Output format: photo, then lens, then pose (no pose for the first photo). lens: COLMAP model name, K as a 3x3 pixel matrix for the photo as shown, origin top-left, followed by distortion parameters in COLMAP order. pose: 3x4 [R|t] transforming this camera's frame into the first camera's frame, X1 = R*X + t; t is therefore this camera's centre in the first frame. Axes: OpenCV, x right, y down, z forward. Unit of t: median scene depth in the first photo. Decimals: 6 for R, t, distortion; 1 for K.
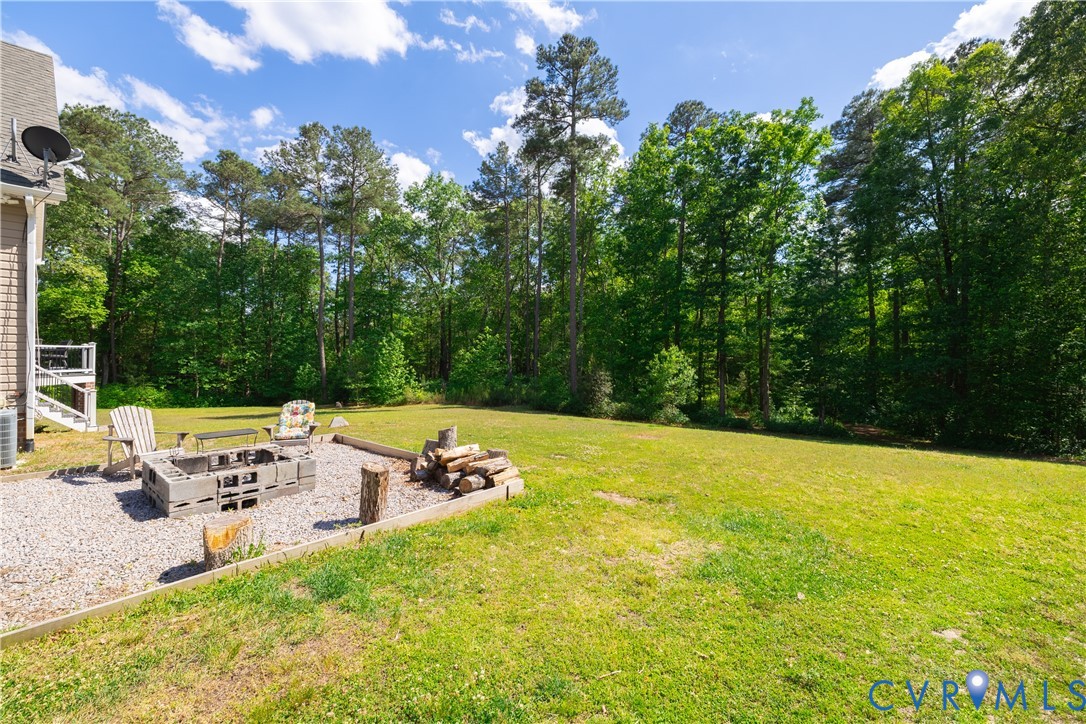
lens RADIAL K [[451.6, 0, 547.7], [0, 451.6, 353.8], [0, 0, 1]] dist [0.010041, -0.002647]
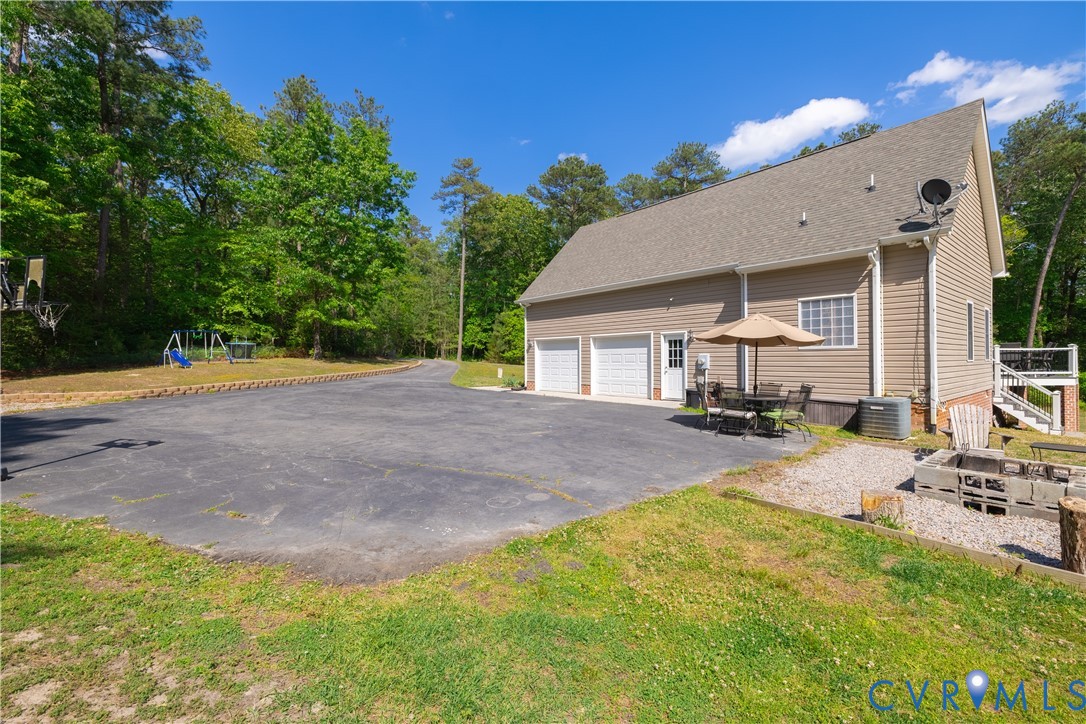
lens RADIAL K [[451.6, 0, 538.9], [0, 451.6, 357.6], [0, 0, 1]] dist [0.010041, -0.002647]
pose [[-0.179362, -0.003463, -0.983777, 0.346514], [0.009212, 0.999944, -0.005200, -0.004208], [0.983740, -0.009996, -0.179320, 0.145884]]
